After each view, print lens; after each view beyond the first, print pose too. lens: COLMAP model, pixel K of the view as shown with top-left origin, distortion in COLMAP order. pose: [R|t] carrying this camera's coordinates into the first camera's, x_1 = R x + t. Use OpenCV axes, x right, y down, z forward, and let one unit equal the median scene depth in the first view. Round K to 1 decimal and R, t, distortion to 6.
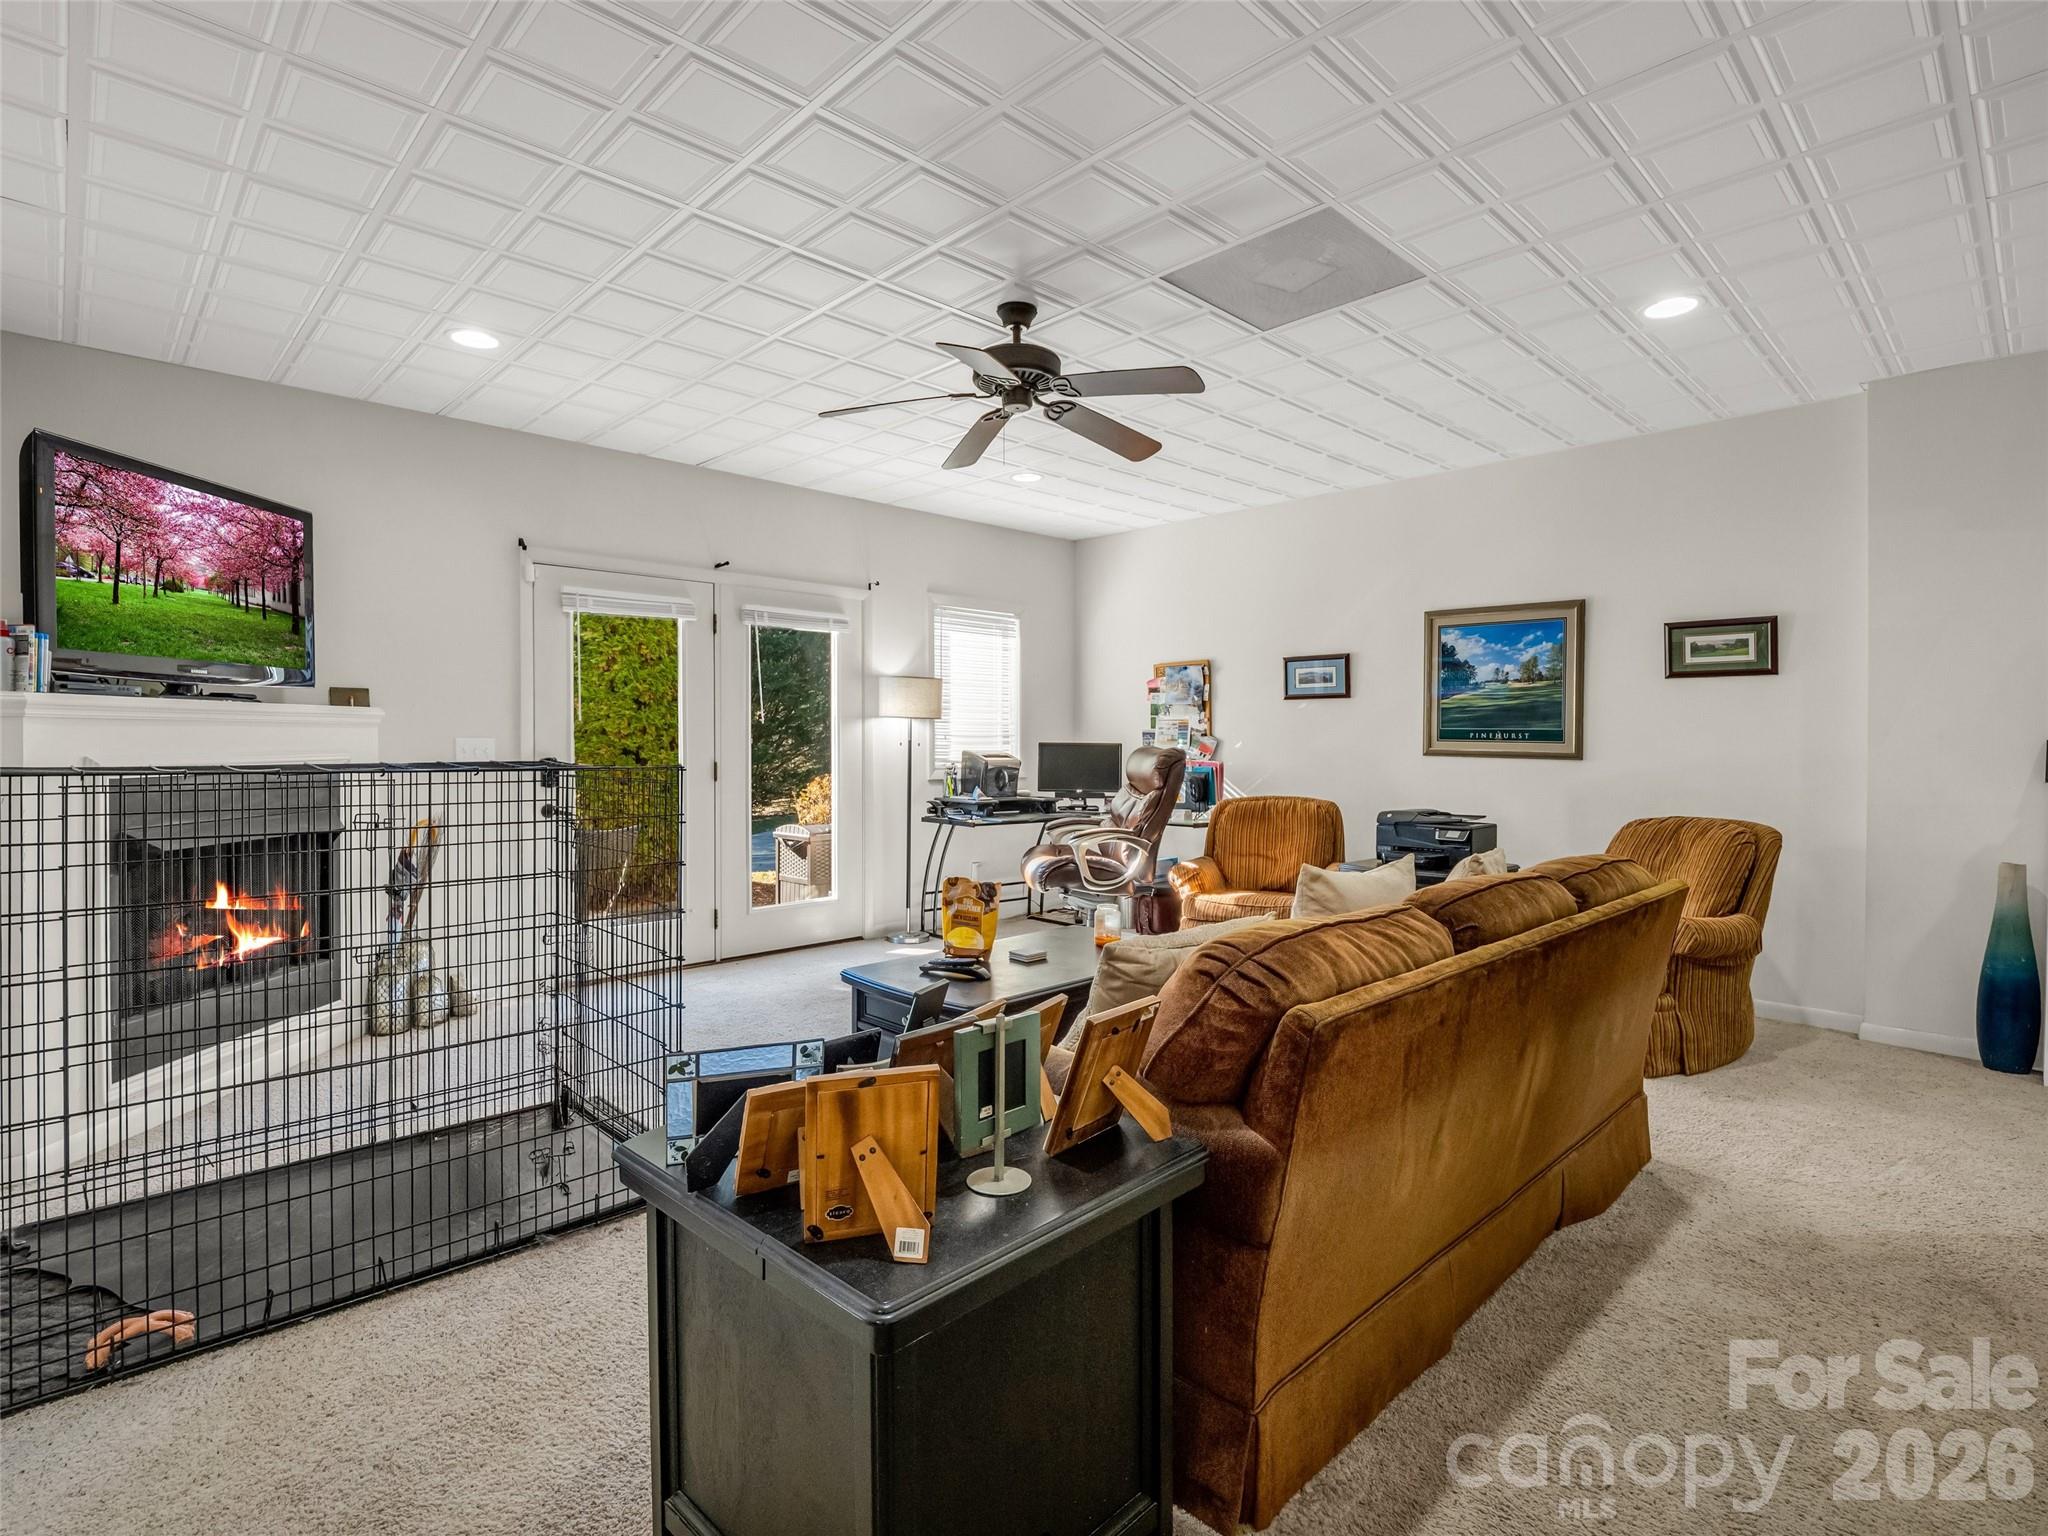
lens RADIAL K [[1019.6, 0, 1027.1], [0, 1019.6, 746.6], [0, 0, 1]] dist [-0.002560, -0.005171]
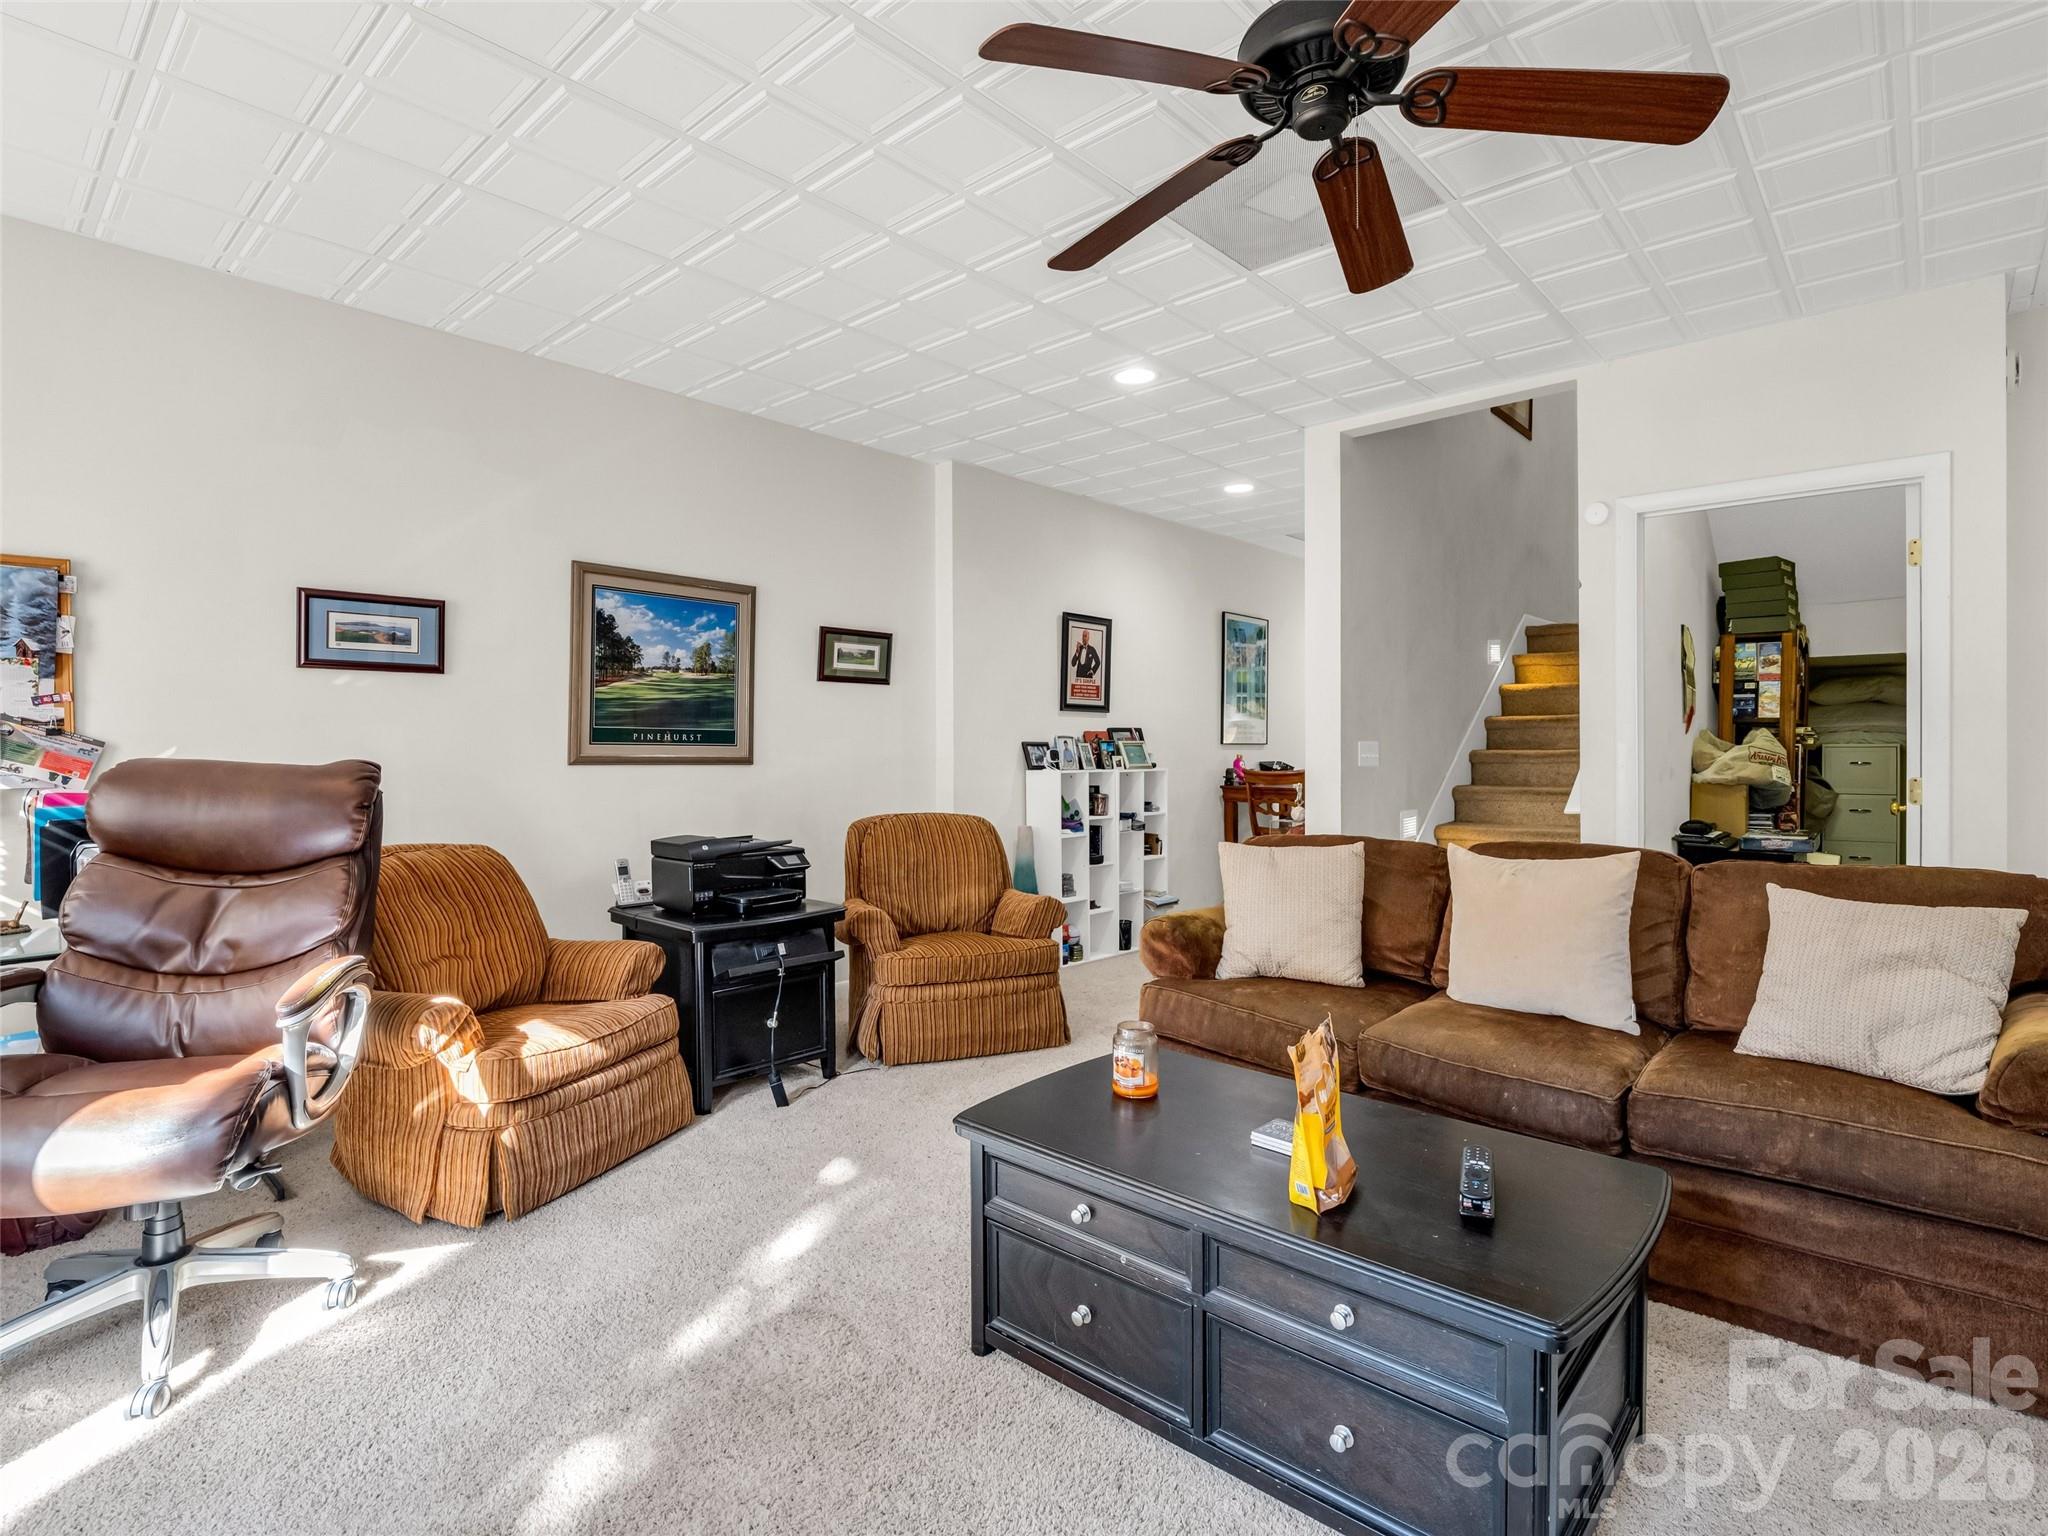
lens RADIAL K [[1019.6, 0, 1027.1], [0, 1019.6, 746.6], [0, 0, 1]] dist [-0.002560, -0.005171]
pose [[-0.066488, -0.004787, 0.997776, -0.363616], [0.008379, 0.999951, 0.005356, -0.005331], [-0.997752, 0.008716, -0.066445, 0.800688]]
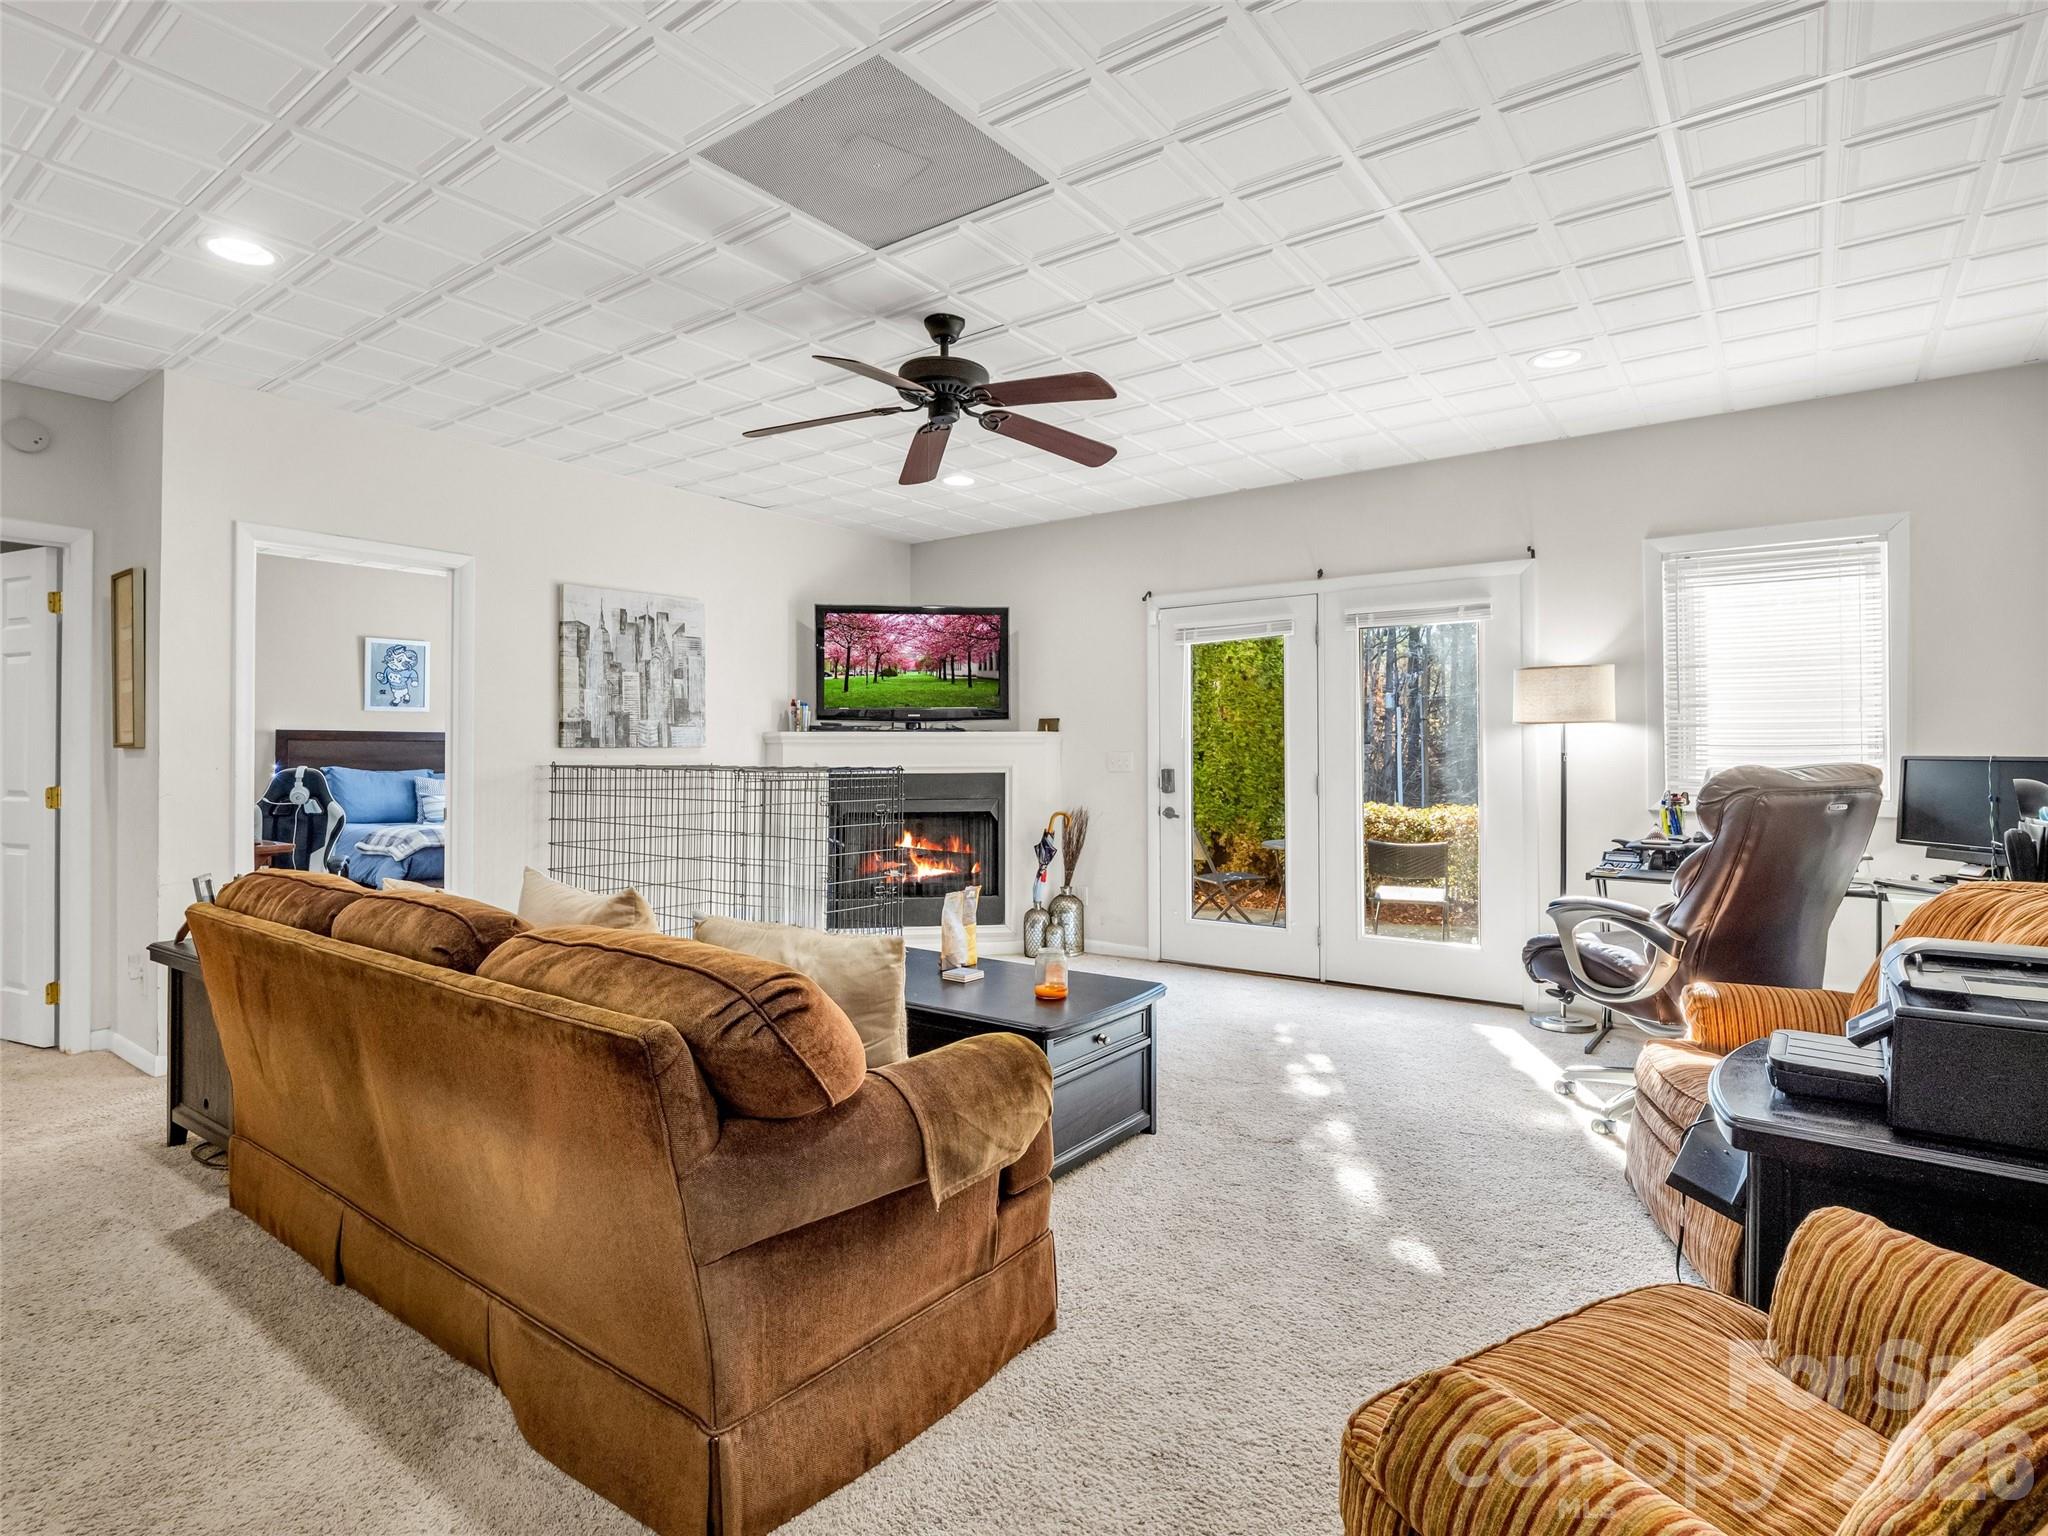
lens RADIAL K [[1018.7, 0, 1046.8], [0, 1018.7, 750.9], [0, 0, 1]] dist [0.002802, -0.000426]
pose [[0.174848, -0.002364, -0.984593, 0.654026], [-0.005627, 0.999978, -0.003400, -0.004518], [0.984579, 0.006134, 0.174831, 0.612083]]
